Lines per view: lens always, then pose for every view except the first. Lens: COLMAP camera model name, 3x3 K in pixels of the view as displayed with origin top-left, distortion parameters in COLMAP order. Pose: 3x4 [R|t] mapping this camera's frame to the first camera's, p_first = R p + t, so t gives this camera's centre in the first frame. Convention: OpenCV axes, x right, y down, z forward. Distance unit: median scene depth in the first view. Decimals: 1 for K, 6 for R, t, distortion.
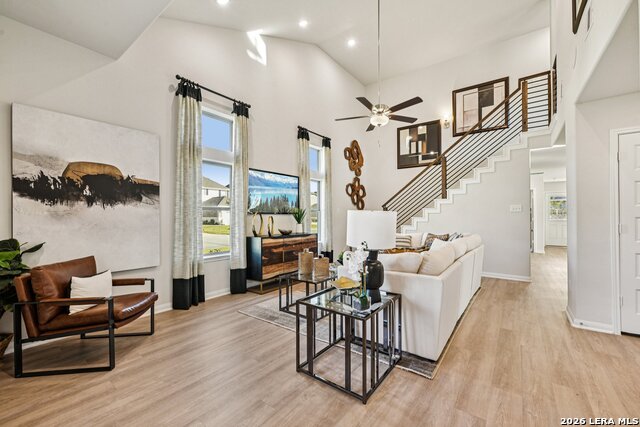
lens RADIAL K [[260.3, 0, 321.0], [0, 260.3, 216.6], [0, 0, 1]] dist [0.000723, 0.000052]
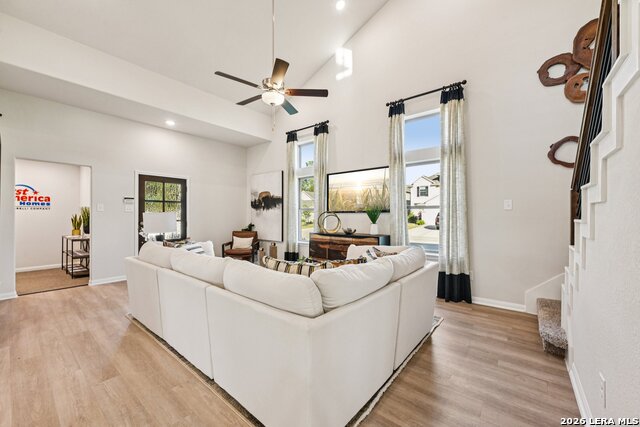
lens RADIAL K [[252.2, 0, 320.6], [0, 252.2, 215.7], [0, 0, 1]] dist [0.000269, 0.000013]
pose [[-0.031399, 0.006602, -0.999485, 1.274154], [-0.000611, 0.999978, 0.006625, -0.007483], [0.999507, 0.000818, -0.031394, 1.475964]]
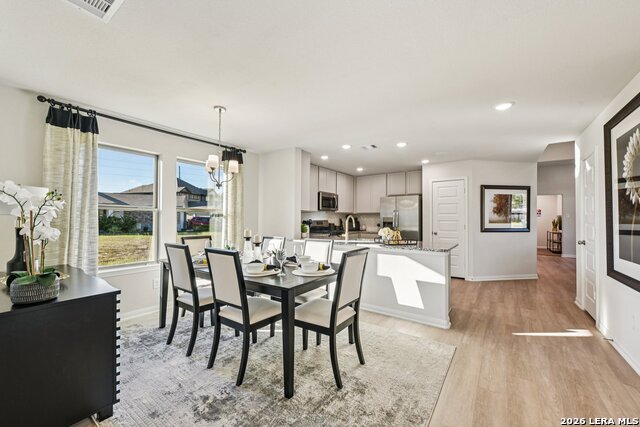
lens RADIAL K [[252.2, 0, 320.6], [0, 252.2, 215.7], [0, 0, 1]] dist [0.000269, 0.000013]
pose [[-0.999750, 0.001856, -0.022274, 2.292014], [0.002202, 0.999877, -0.015558, -0.007792], [0.022242, -0.015603, -0.999631, 2.523123]]
